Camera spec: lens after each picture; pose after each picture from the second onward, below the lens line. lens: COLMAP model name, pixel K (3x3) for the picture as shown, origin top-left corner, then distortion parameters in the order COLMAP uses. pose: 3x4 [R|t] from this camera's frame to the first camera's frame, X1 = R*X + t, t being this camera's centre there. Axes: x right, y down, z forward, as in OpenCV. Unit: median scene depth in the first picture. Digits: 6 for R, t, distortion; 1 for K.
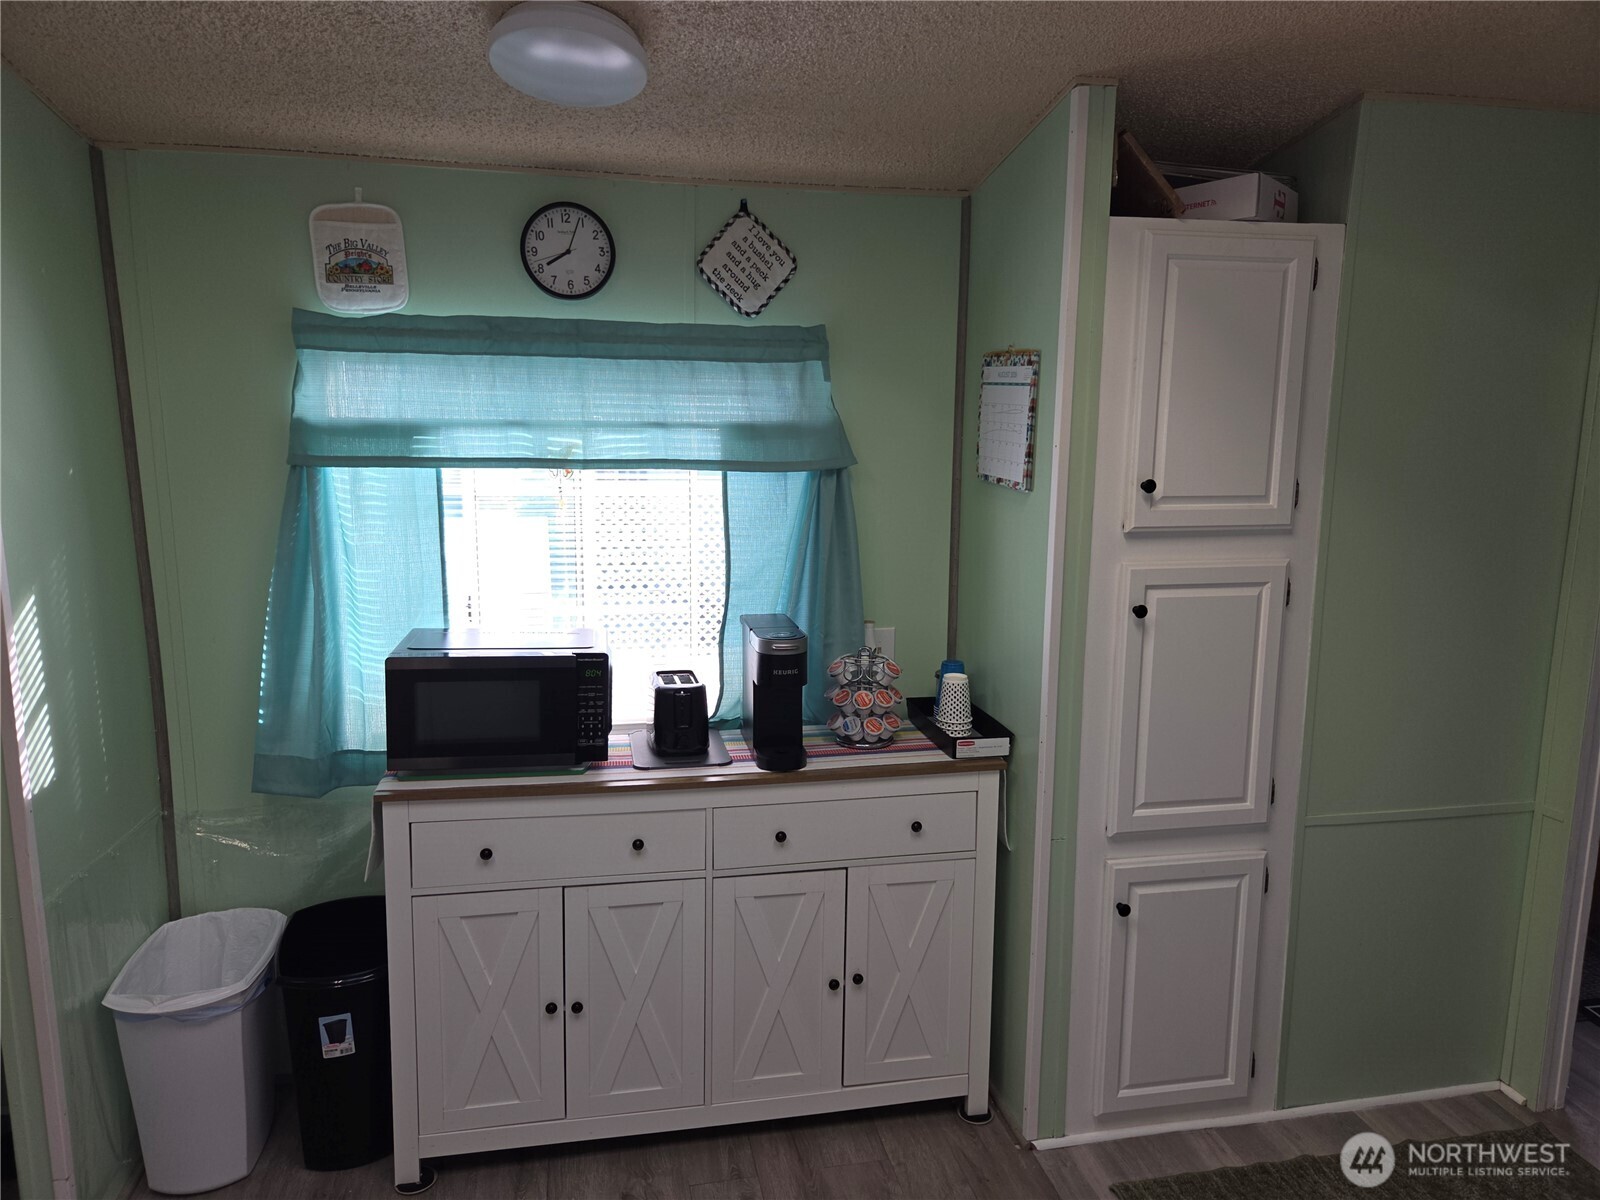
lens RADIAL K [[1068.5, 0, 800.0], [0, 1068.5, 597.0], [0, 0, 1]] dist [0.050122, -0.024340]
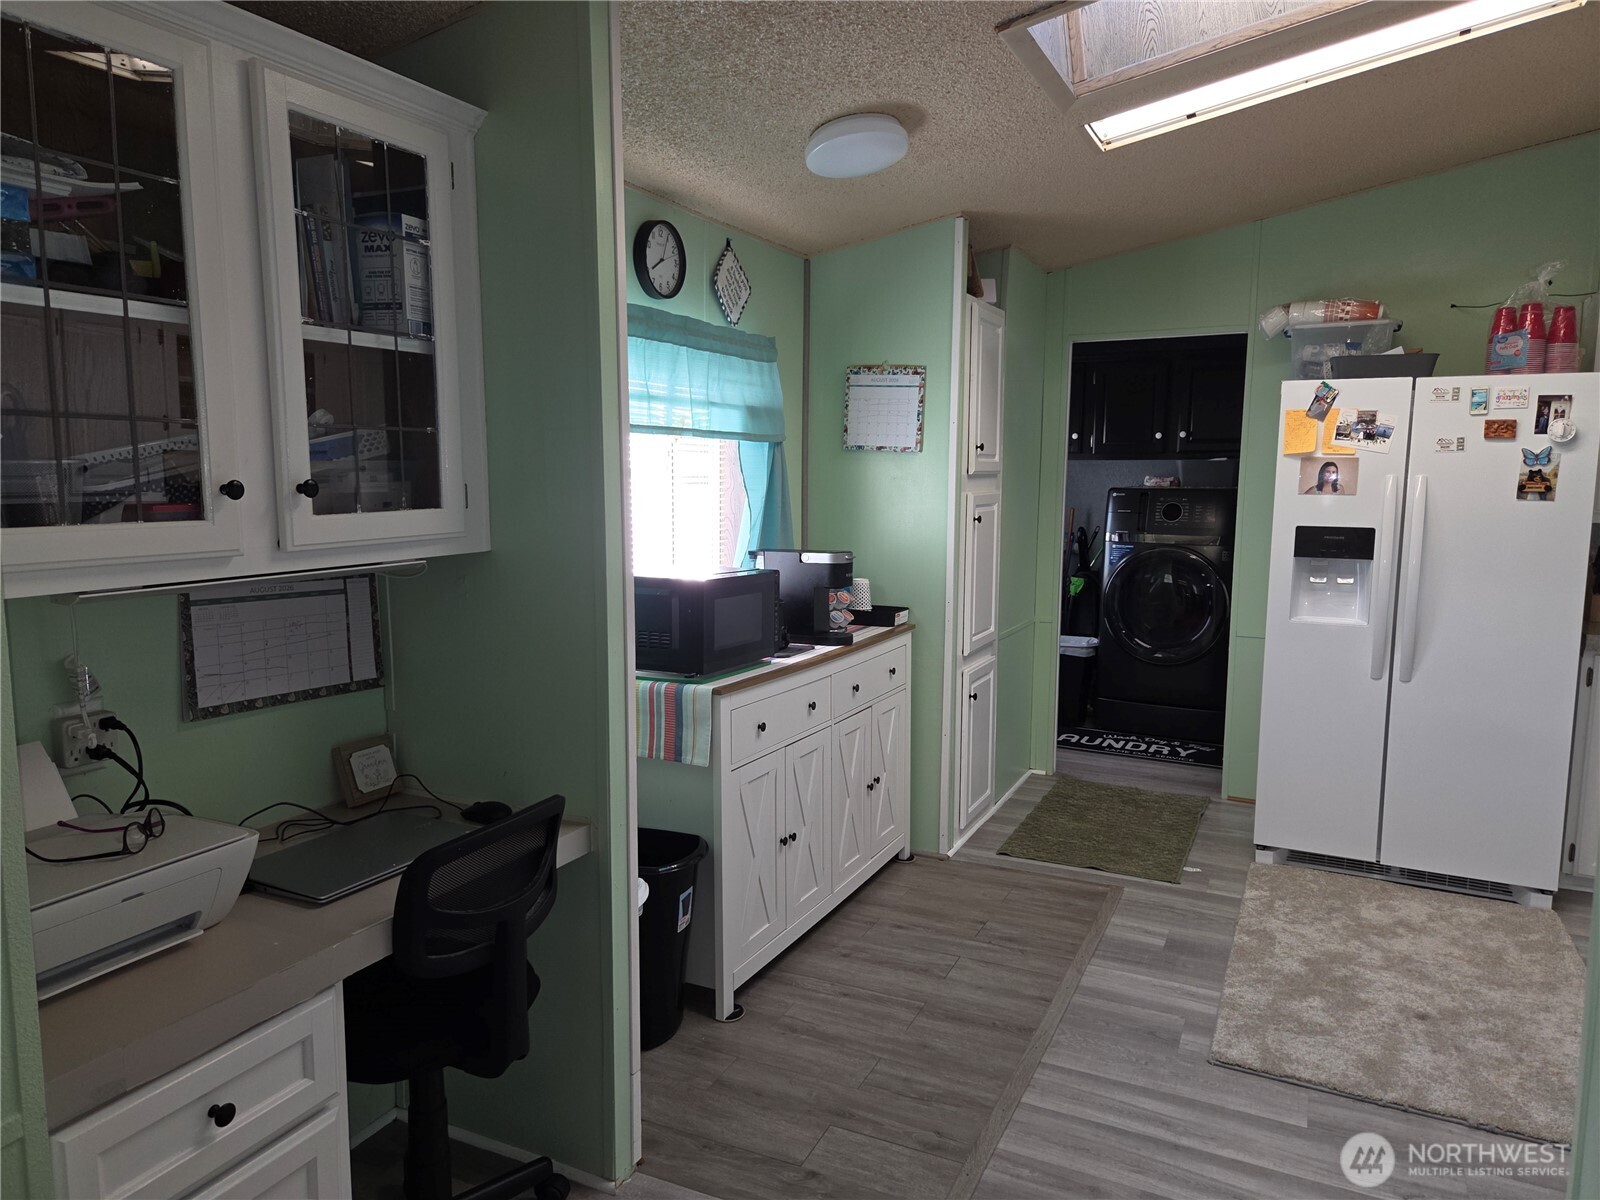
lens RADIAL K [[1068.5, 0, 803.4], [0, 1068.5, 605.1], [0, 0, 1]] dist [0.050122, -0.024340]
pose [[0.612161, -0.107313, 0.783418, -1.114409], [0.127998, 0.991130, 0.035749, 0.047519], [-0.780305, 0.078392, 0.620467, 0.137187]]
